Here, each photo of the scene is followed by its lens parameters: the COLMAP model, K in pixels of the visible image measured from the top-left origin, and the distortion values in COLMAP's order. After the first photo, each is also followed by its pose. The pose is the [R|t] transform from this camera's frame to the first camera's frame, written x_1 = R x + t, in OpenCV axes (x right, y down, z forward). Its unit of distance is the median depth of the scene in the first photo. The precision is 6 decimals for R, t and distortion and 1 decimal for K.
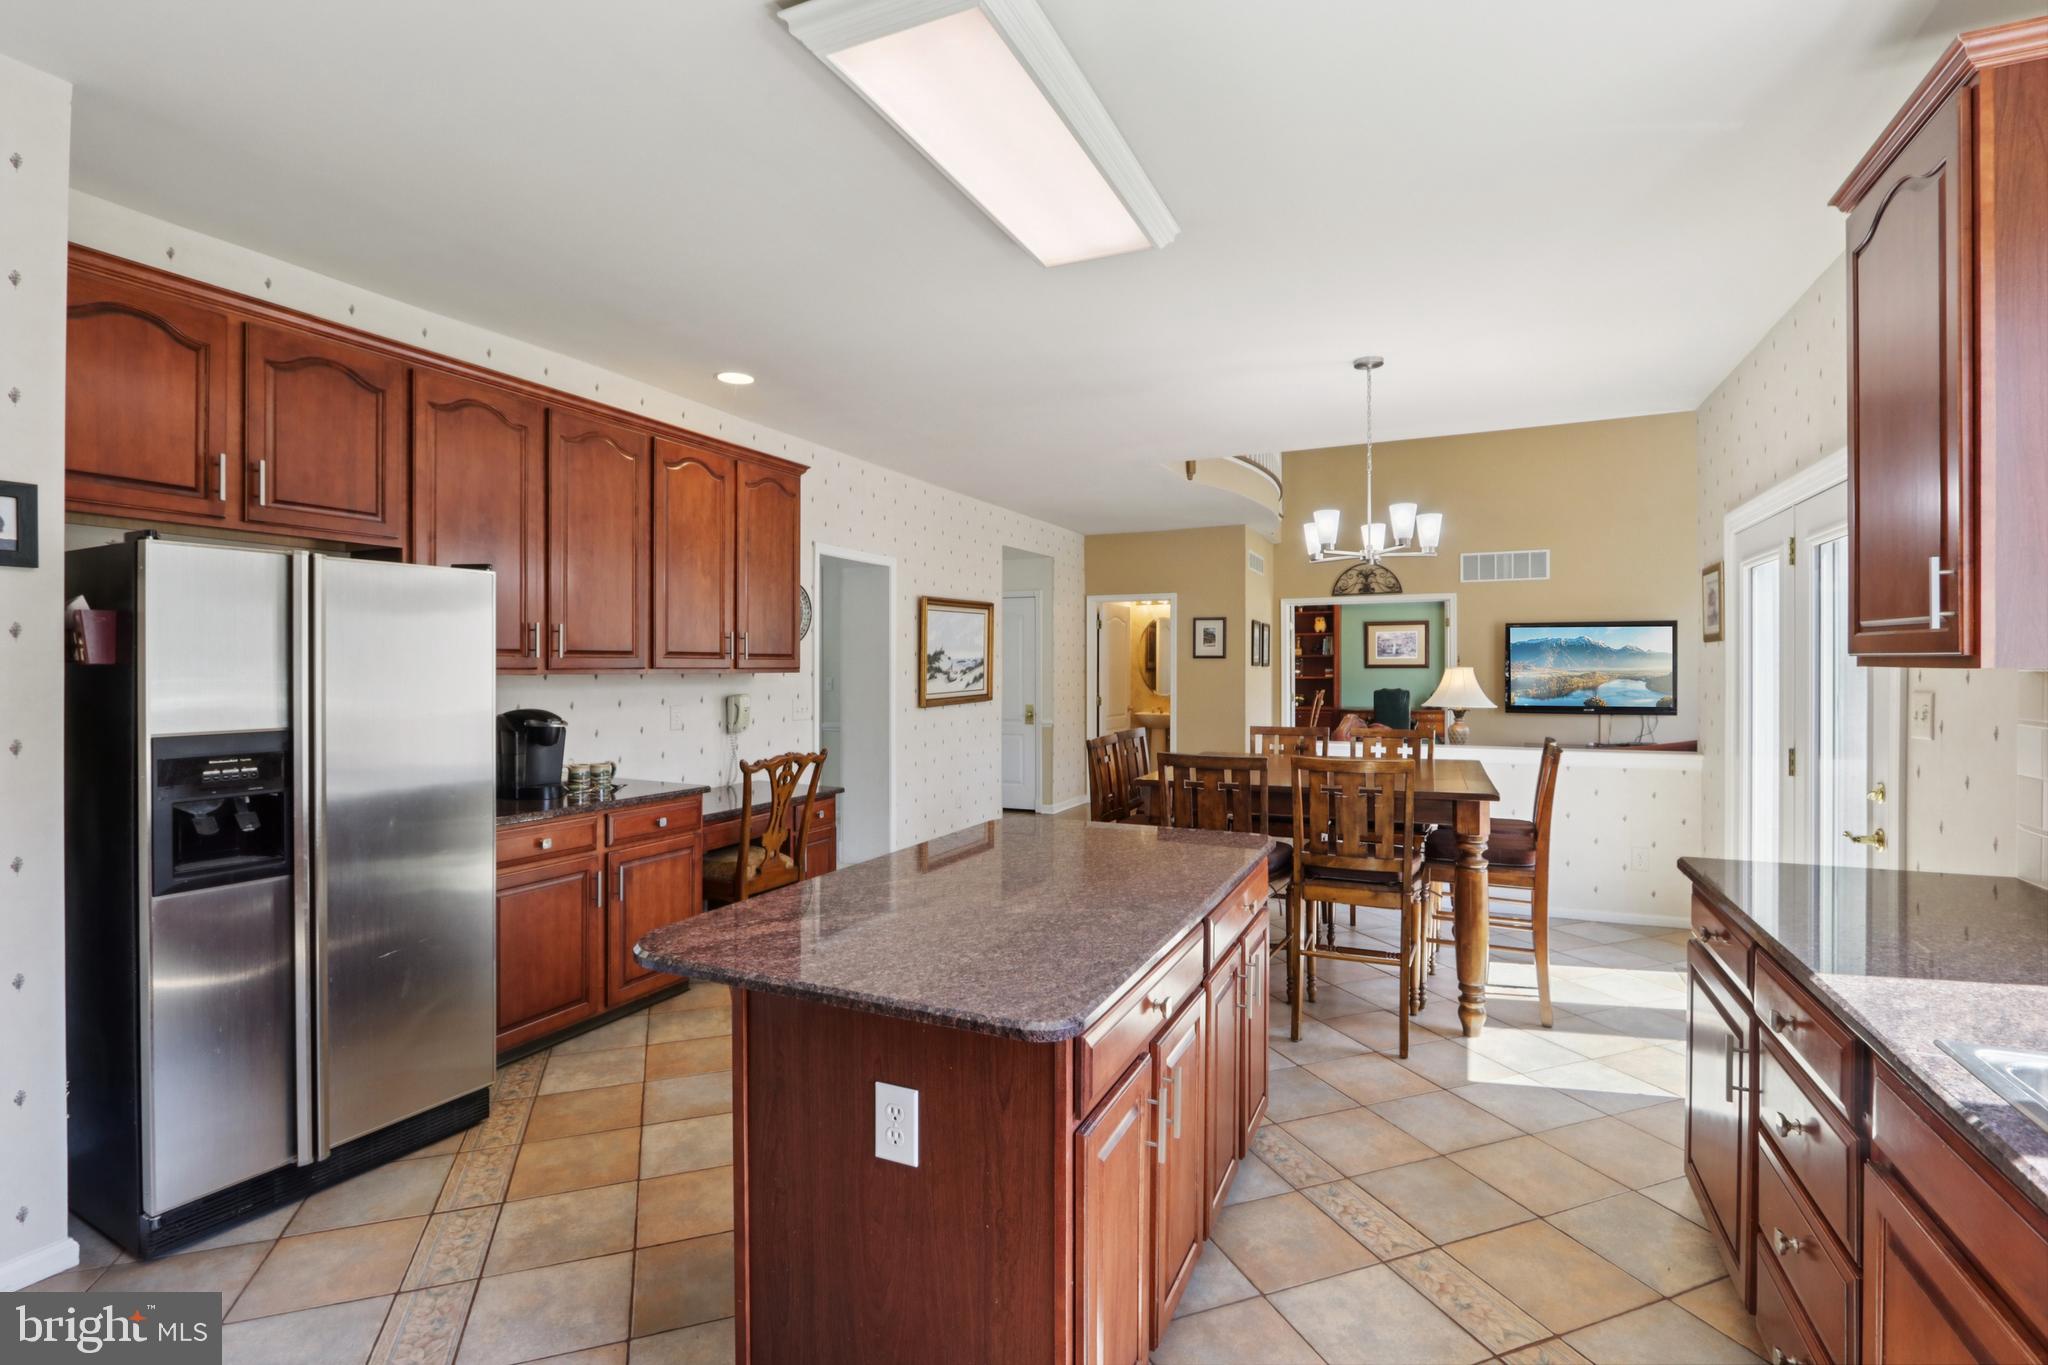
lens RADIAL K [[955.0, 0, 1011.2], [0, 955.0, 667.0], [0, 0, 1]] dist [-0.023418, 0.006002]
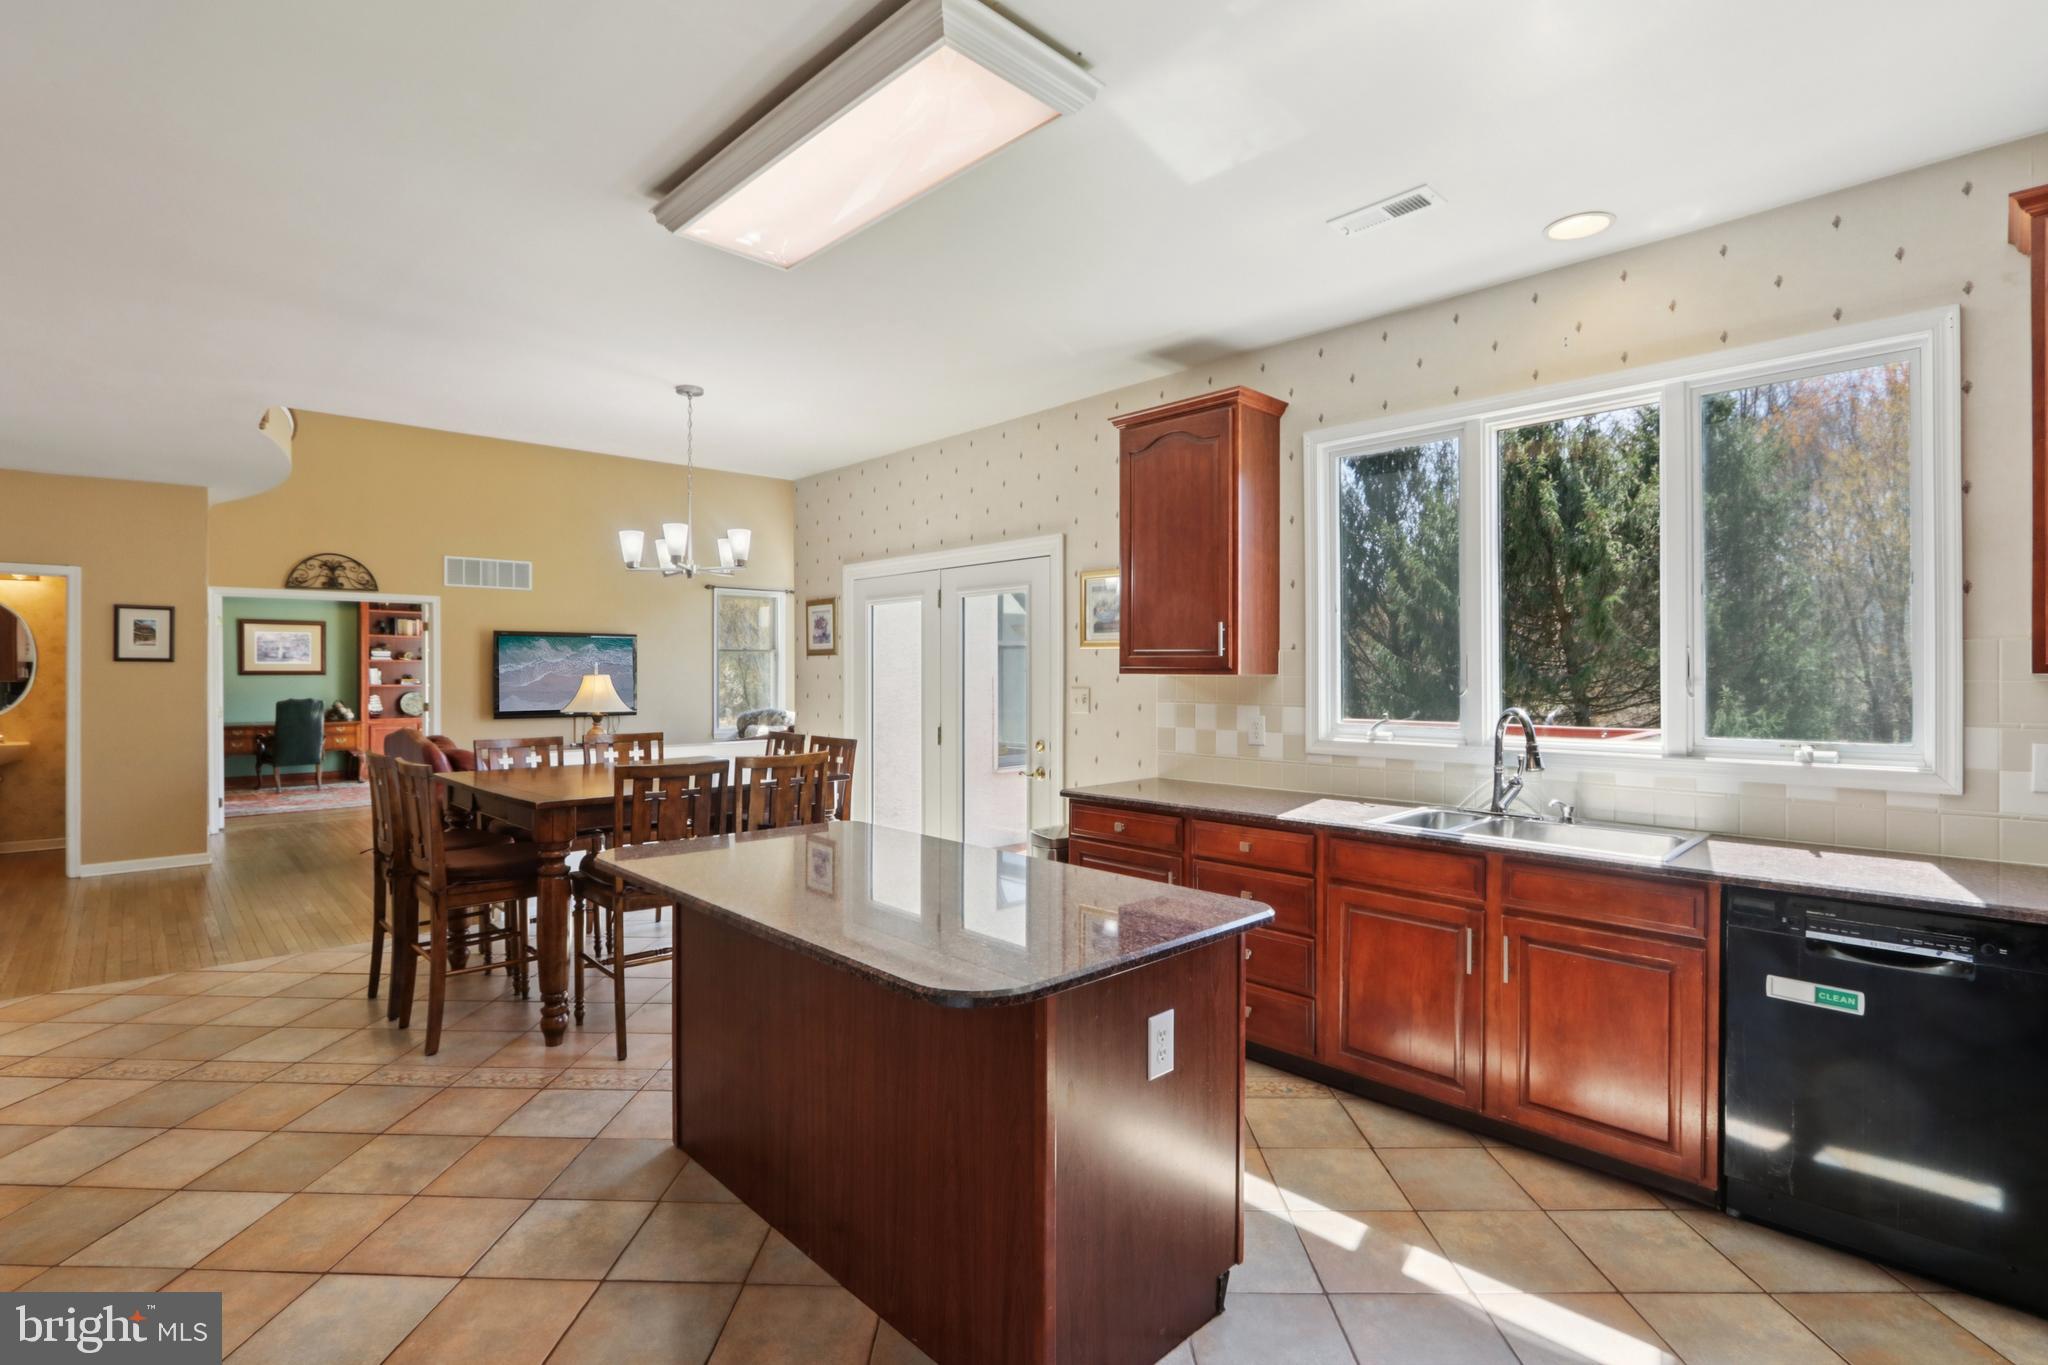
lens RADIAL K [[955.0, 0, 1017.5], [0, 955.0, 668.3], [0, 0, 1]] dist [-0.023418, 0.006002]
pose [[0.357975, 0.005336, 0.933716, -0.224324], [0.000115, 0.999983, -0.005759, 0.000072], [-0.933731, 0.002169, 0.357969, 0.122079]]
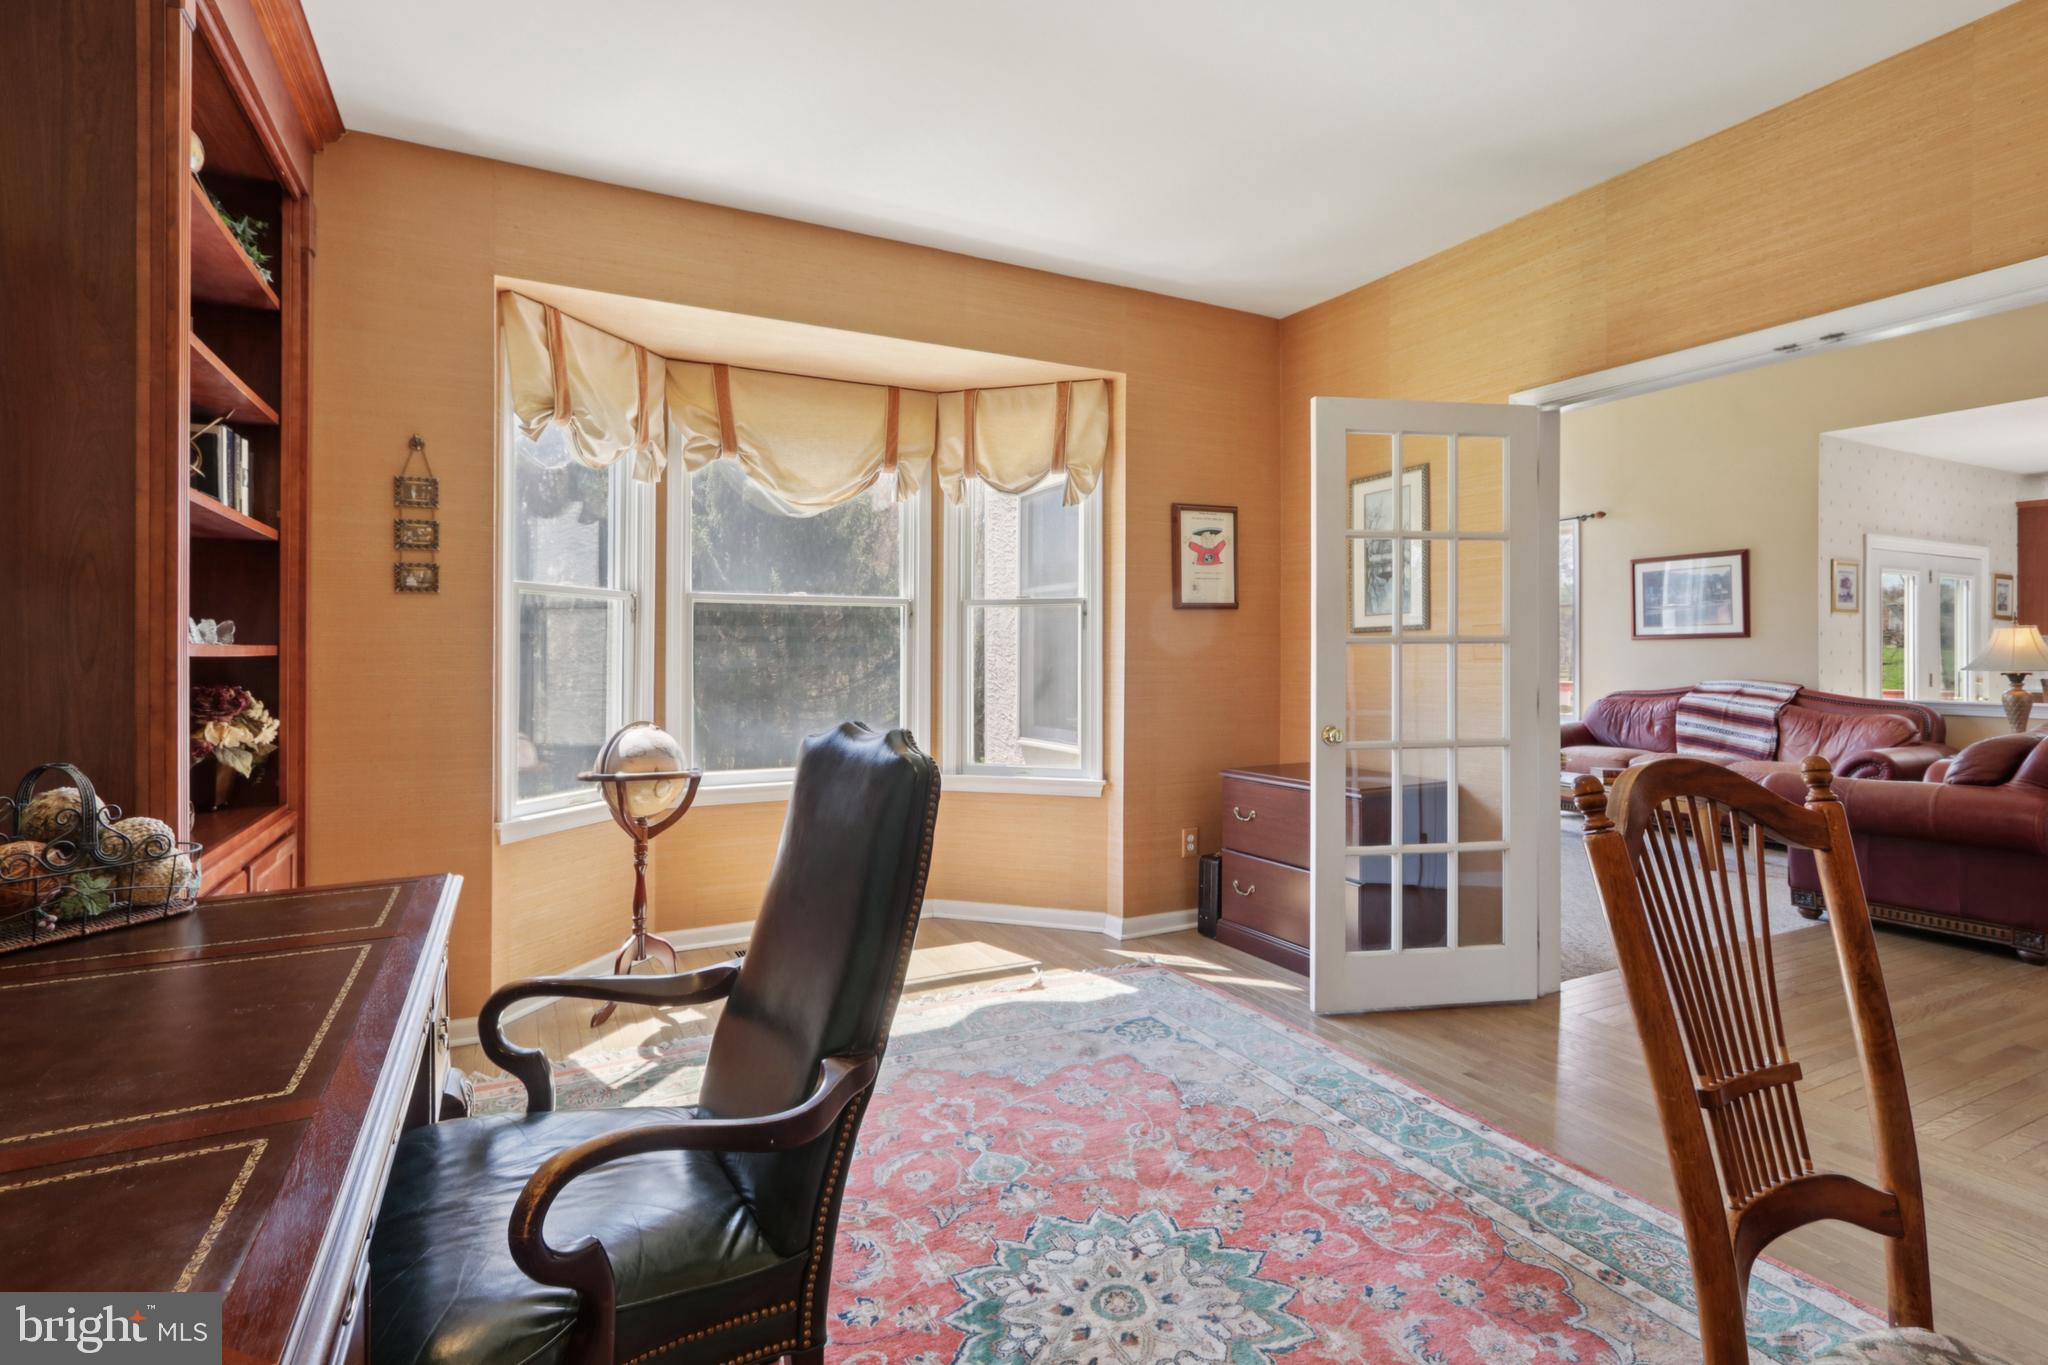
lens RADIAL K [[955.0, 0, 979.3], [0, 955.0, 656.9], [0, 0, 1]] dist [-0.023418, 0.006002]
pose [[-0.771454, 0.001328, 0.636283, 0.430087], [0.002224, 0.999997, 0.000609, 0.017692], [-0.636281, 0.001884, -0.771455, 1.483783]]
